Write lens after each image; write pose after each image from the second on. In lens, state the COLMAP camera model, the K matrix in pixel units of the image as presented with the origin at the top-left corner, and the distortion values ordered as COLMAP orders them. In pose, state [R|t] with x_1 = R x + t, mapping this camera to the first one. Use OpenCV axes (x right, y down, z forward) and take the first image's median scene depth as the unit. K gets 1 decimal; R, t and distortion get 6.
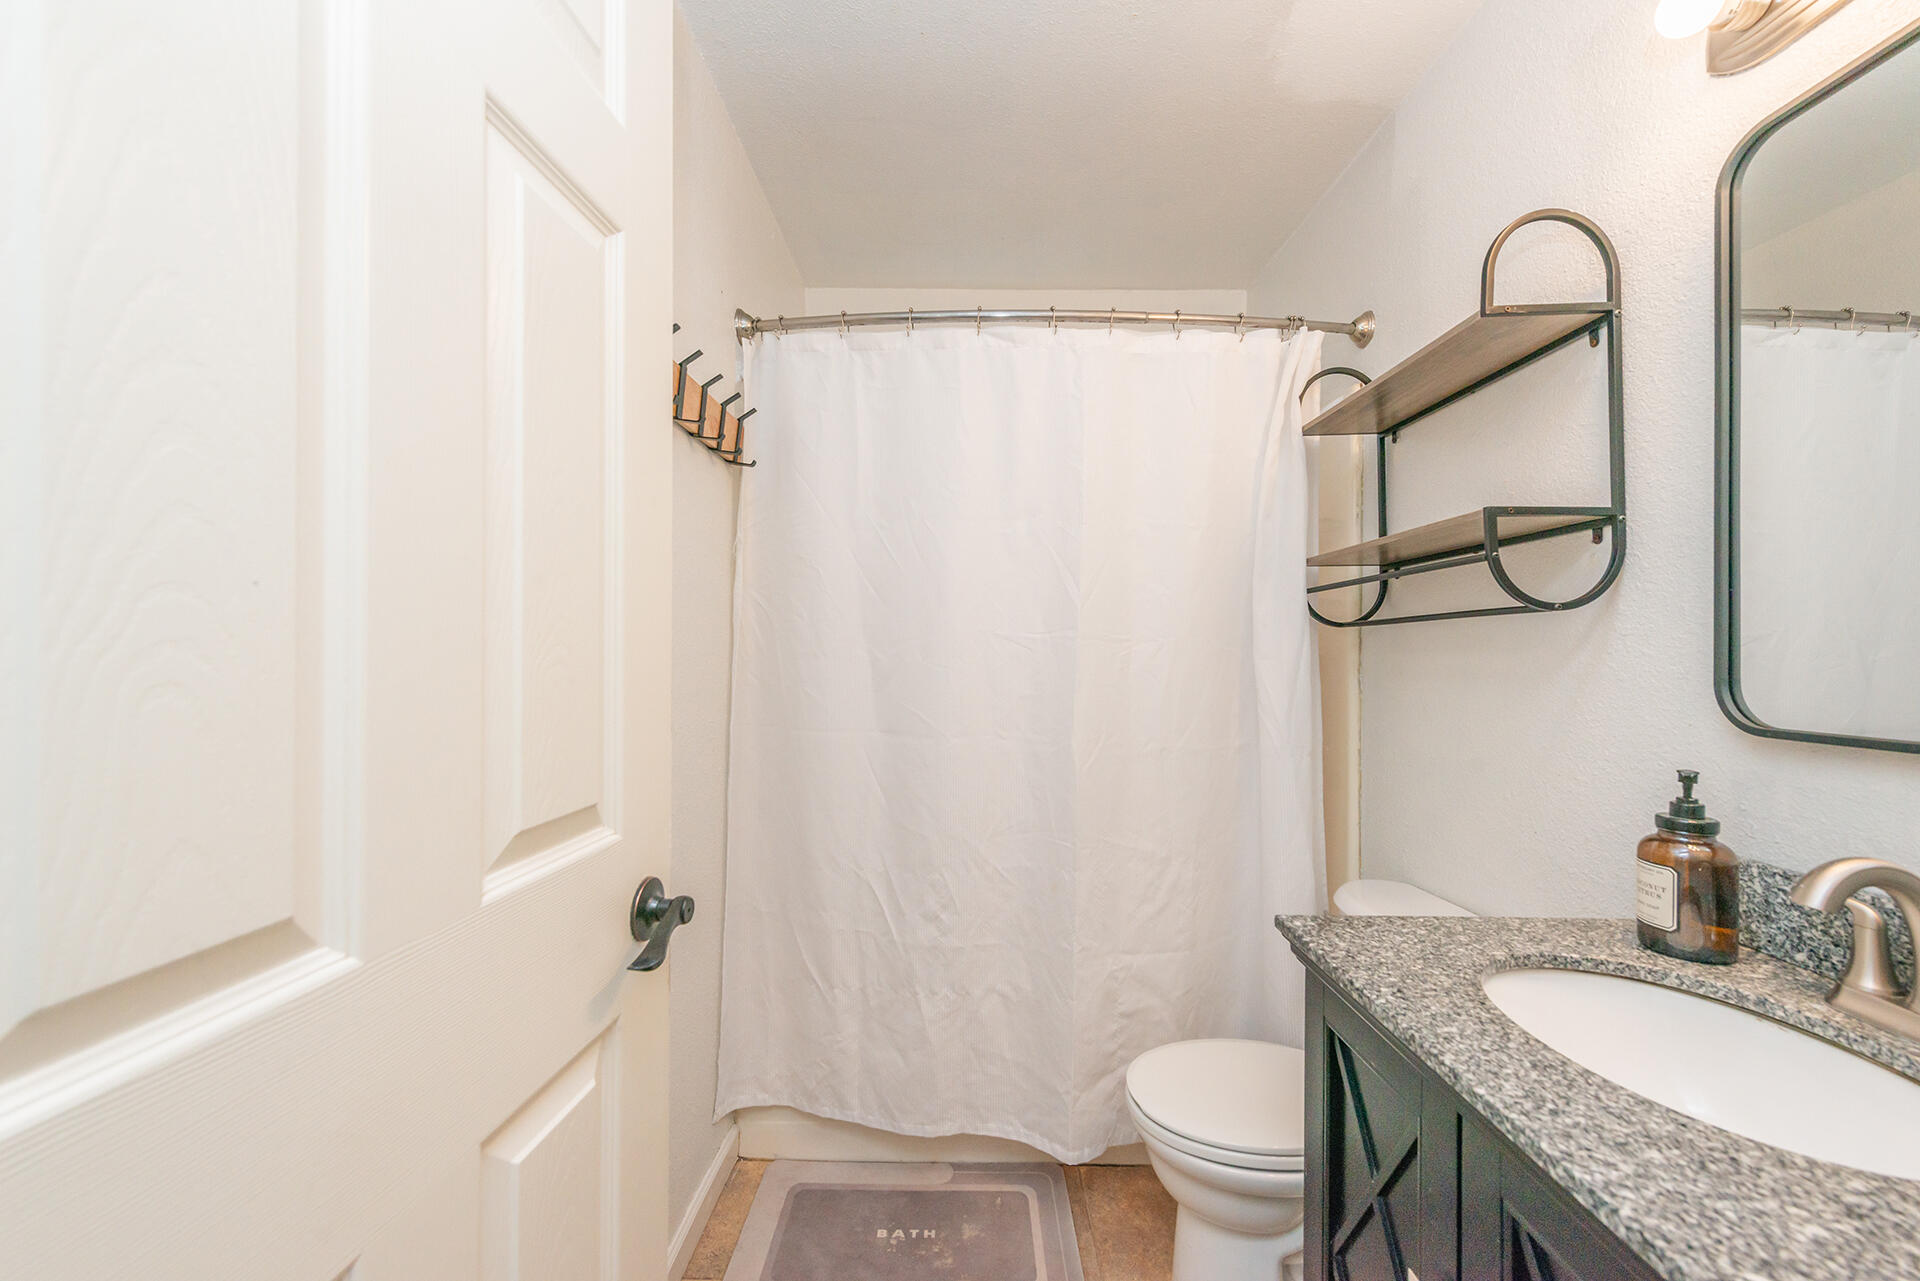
lens RADIAL K [[745.4, 0, 958.8], [0, 745.4, 645.4], [0, 0, 1]] dist [0.013273, -0.005249]
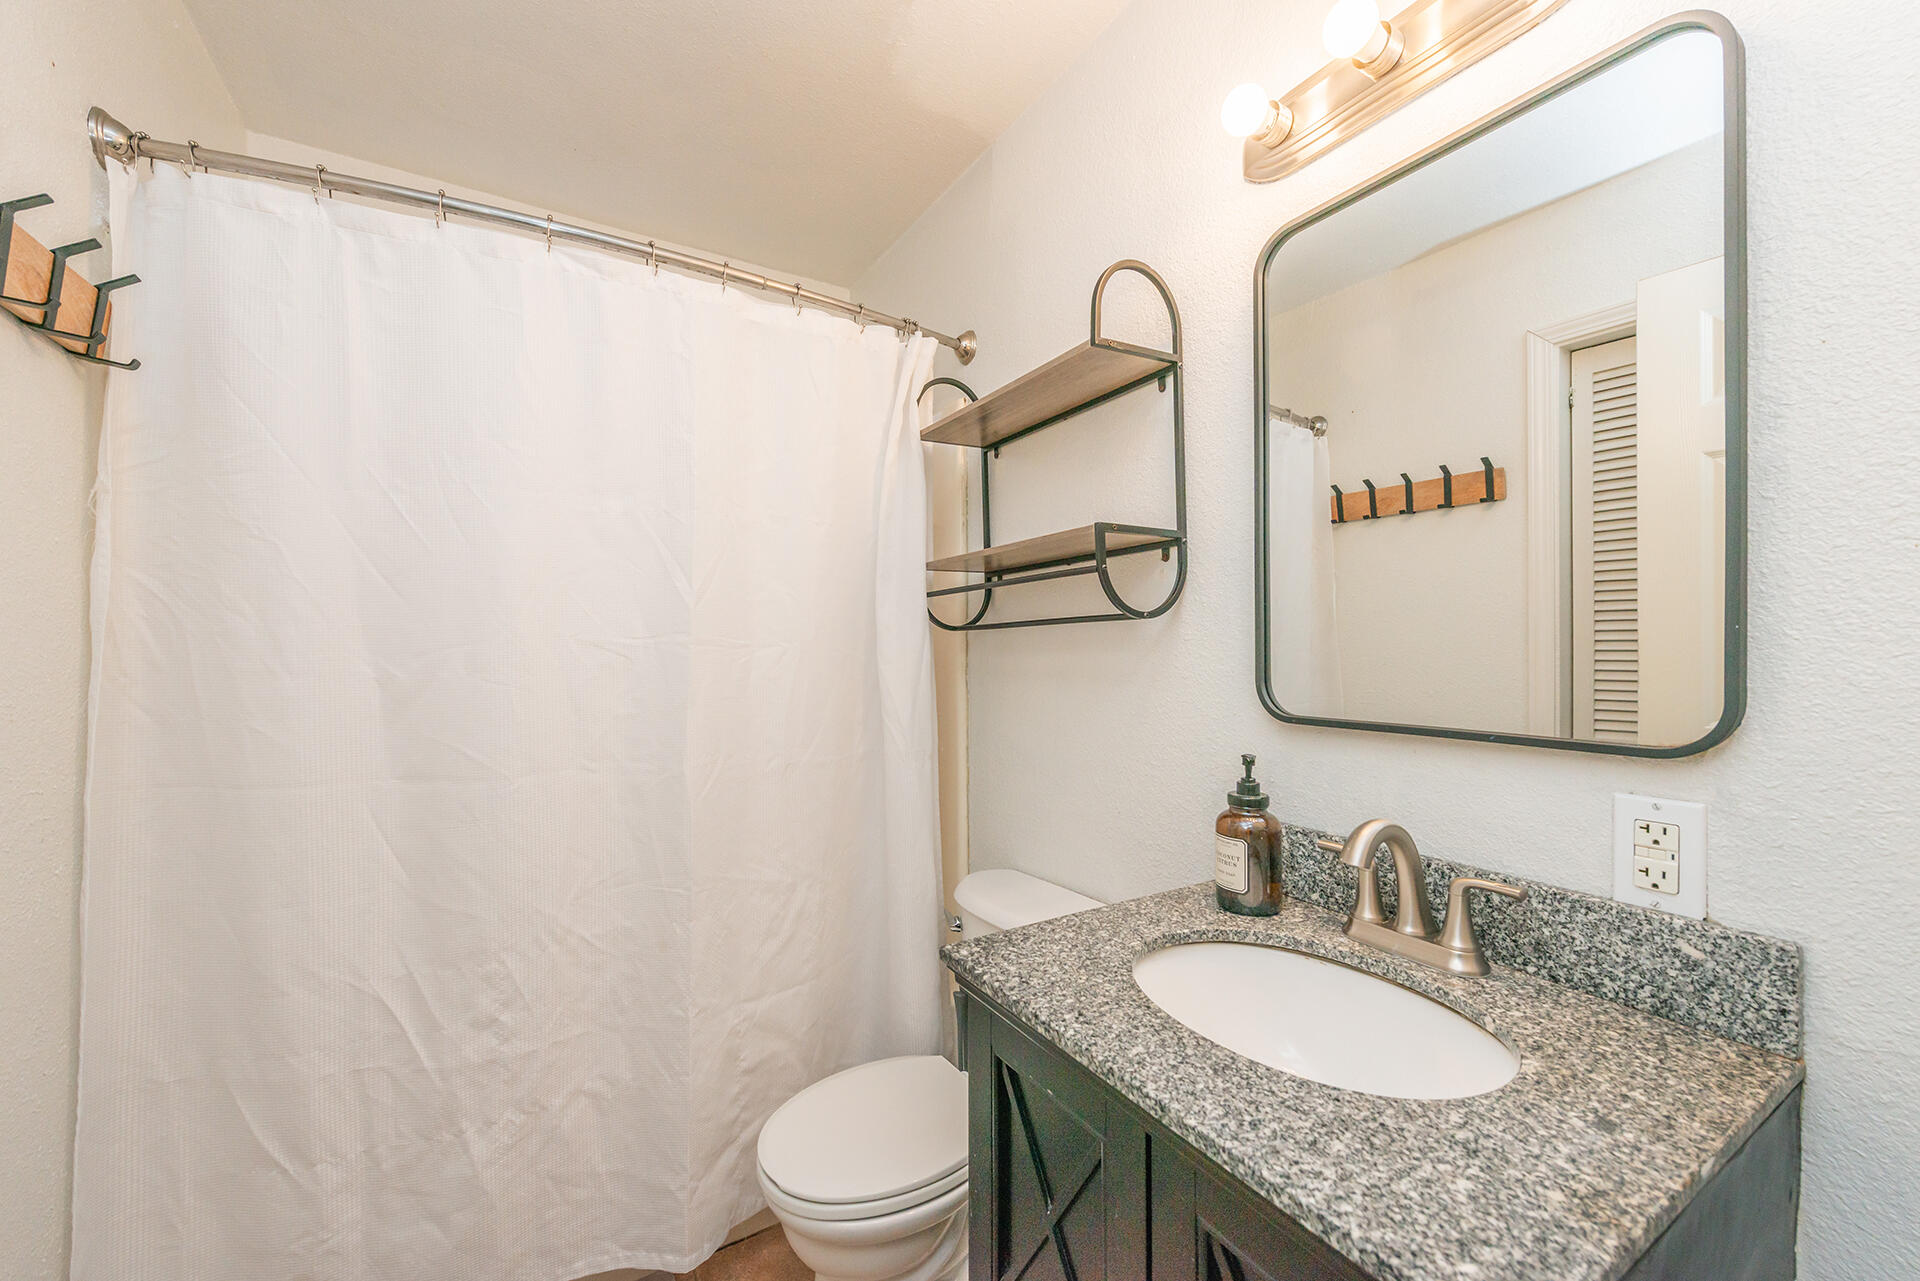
lens RADIAL K [[745.4, 0, 958.8], [0, 745.4, 645.4], [0, 0, 1]] dist [0.013273, -0.005249]
pose [[0.853860, -0.010152, 0.520403, -0.028235], [0.009243, 0.999948, 0.004340, -0.012817], [-0.520420, 0.001105, 0.853910, 0.174482]]
